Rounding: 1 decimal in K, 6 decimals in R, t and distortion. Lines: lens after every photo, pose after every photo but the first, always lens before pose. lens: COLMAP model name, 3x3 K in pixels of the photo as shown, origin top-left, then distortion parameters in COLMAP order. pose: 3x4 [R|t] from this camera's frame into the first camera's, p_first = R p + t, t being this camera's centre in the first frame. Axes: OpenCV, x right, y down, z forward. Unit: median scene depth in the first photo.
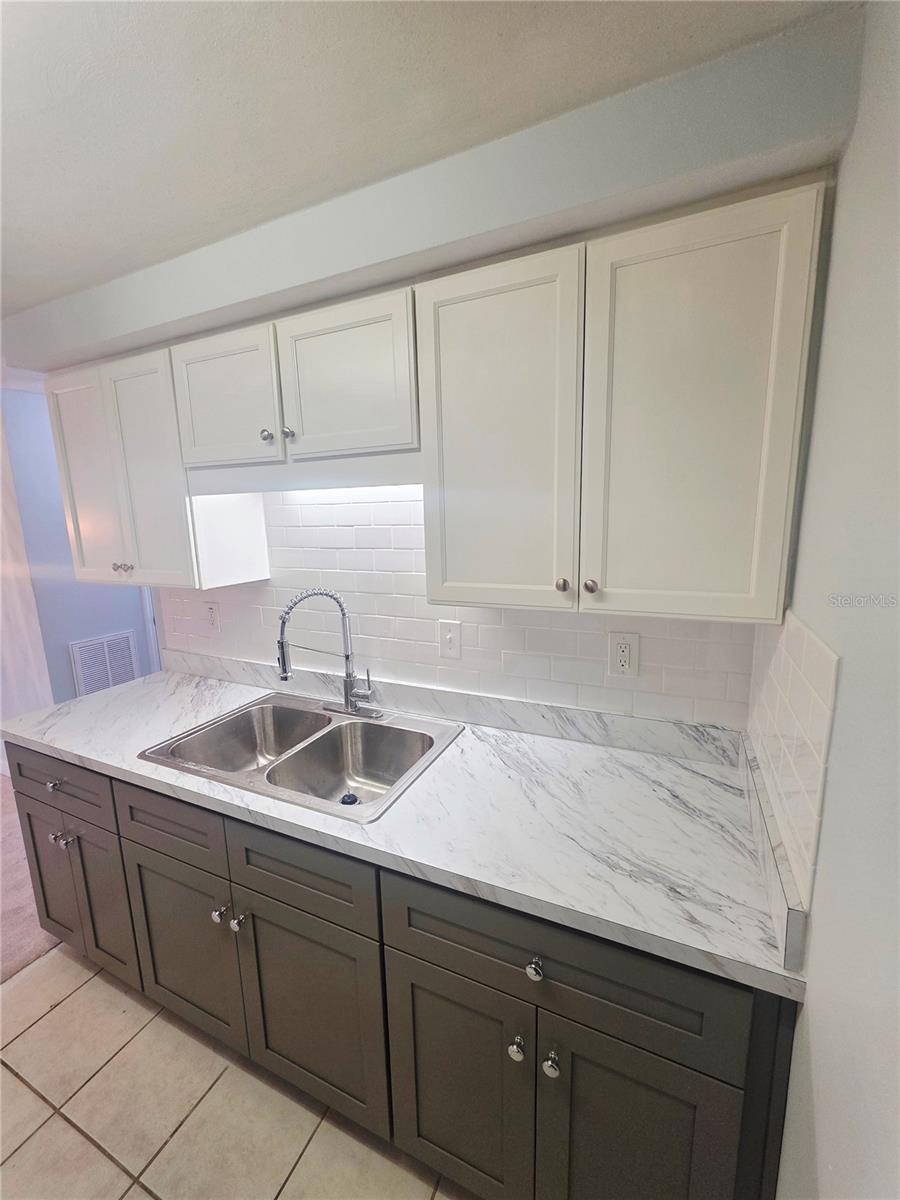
lens RADIAL K [[477.5, 0, 451.3], [0, 477.5, 599.7], [0, 0, 1]] dist [0.001360, 0.000255]
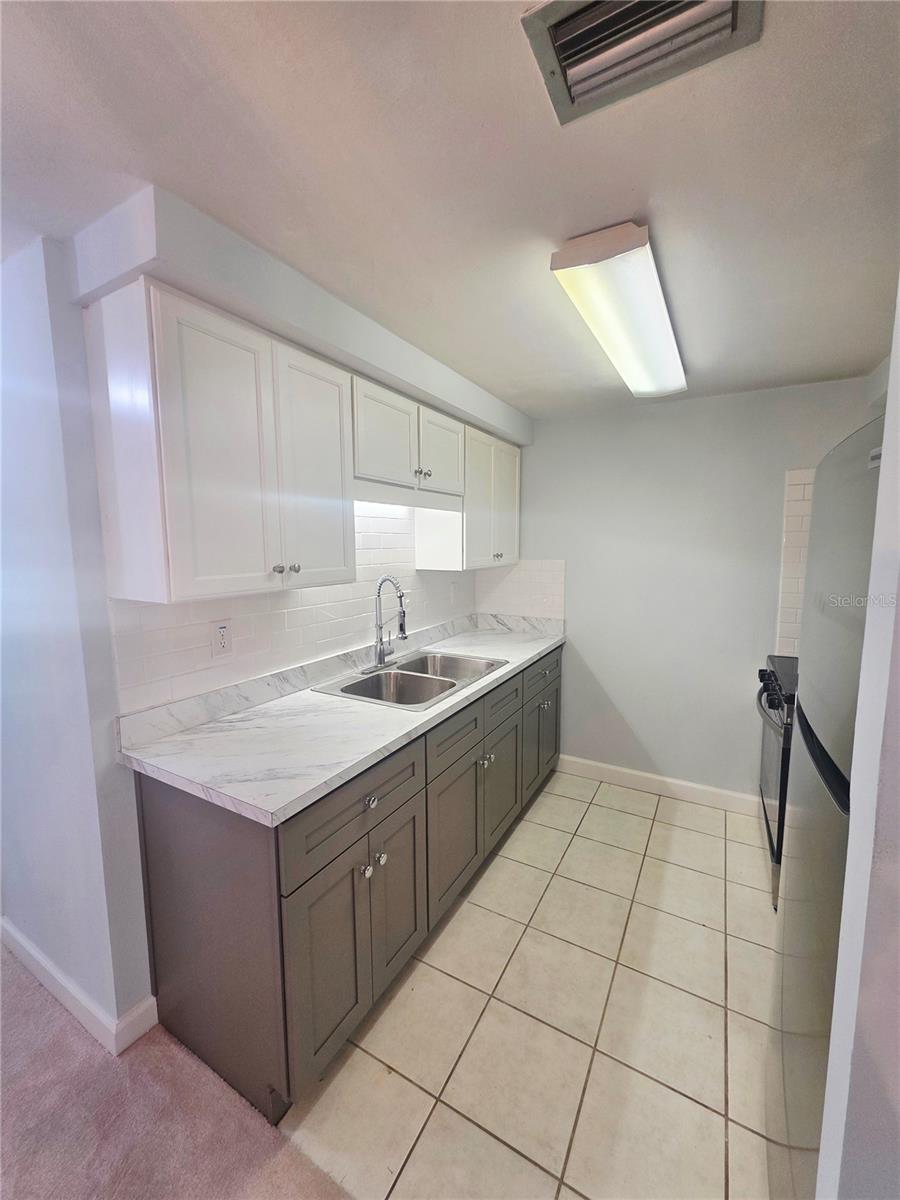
lens RADIAL K [[478.9, 0, 451.0], [0, 478.9, 594.9], [0, 0, 1]] dist [0.002000, 0.000242]
pose [[0.085006, -0.083340, 0.992889, -1.778413], [0.181508, 0.981117, 0.066813, -0.027985], [-0.979709, 0.174537, 0.098528, 0.733207]]
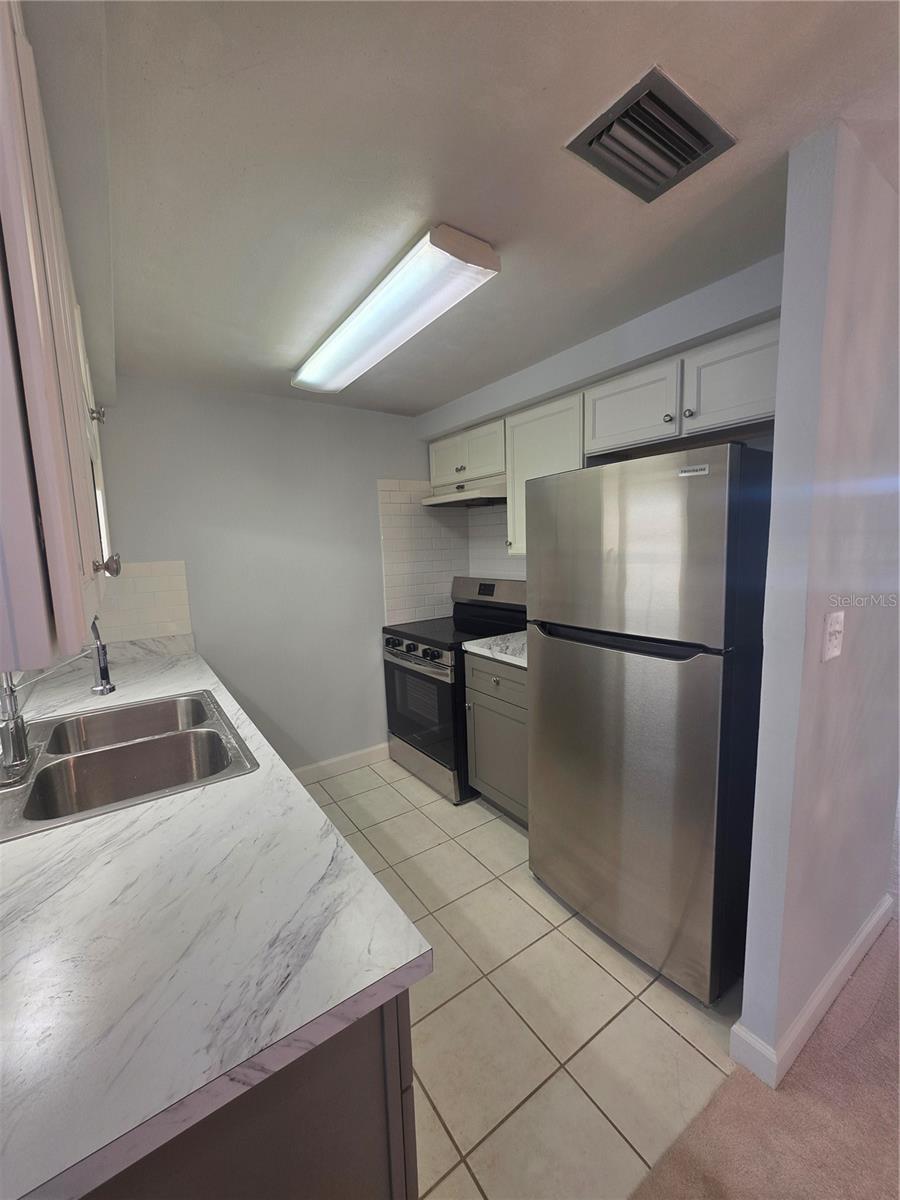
lens RADIAL K [[477.5, 0, 451.3], [0, 477.5, 599.7], [0, 0, 1]] dist [0.001360, 0.000255]
pose [[-0.861106, -0.009259, 0.508341, -1.332820], [0.142958, 0.955087, 0.259560, -0.120493], [-0.487914, 0.296180, -0.821108, 1.396050]]
